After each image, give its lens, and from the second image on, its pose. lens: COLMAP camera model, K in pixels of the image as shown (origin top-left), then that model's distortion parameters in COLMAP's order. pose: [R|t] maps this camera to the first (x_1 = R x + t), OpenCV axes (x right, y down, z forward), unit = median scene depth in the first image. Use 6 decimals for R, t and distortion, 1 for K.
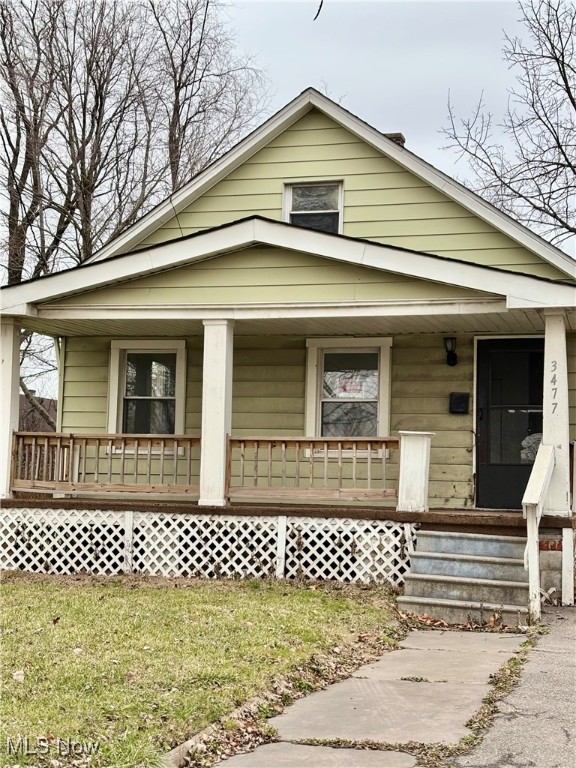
lens RADIAL K [[1188.3, 0, 288.1], [0, 1188.3, 382.5], [0, 0, 1]] dist [0.230789, 0.000000]
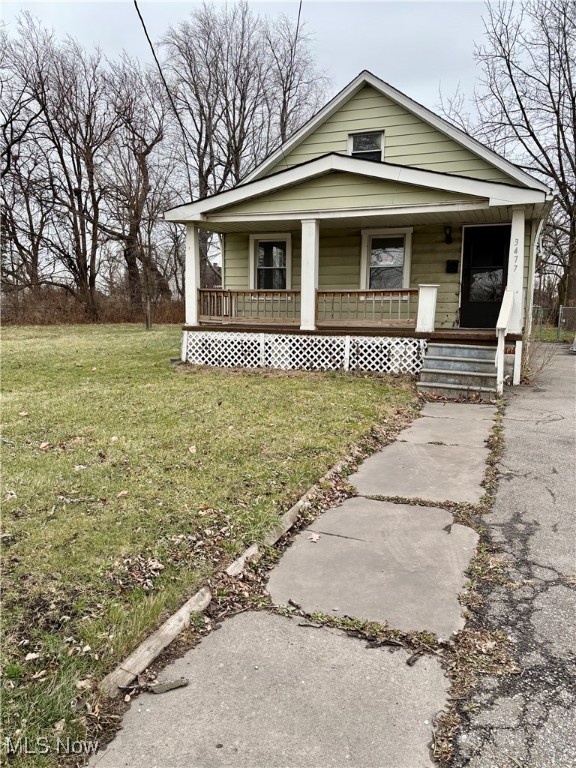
lens RADIAL K [[576.9, 0, 277.5], [0, 576.9, 392.3], [0, 0, 1]] dist [0.035379, -0.022753]
pose [[0.993708, 0.000503, -0.111999, -0.012372], [0.025014, 0.973735, 0.226307, -0.001170], [0.109171, -0.227685, 0.967596, 0.142877]]
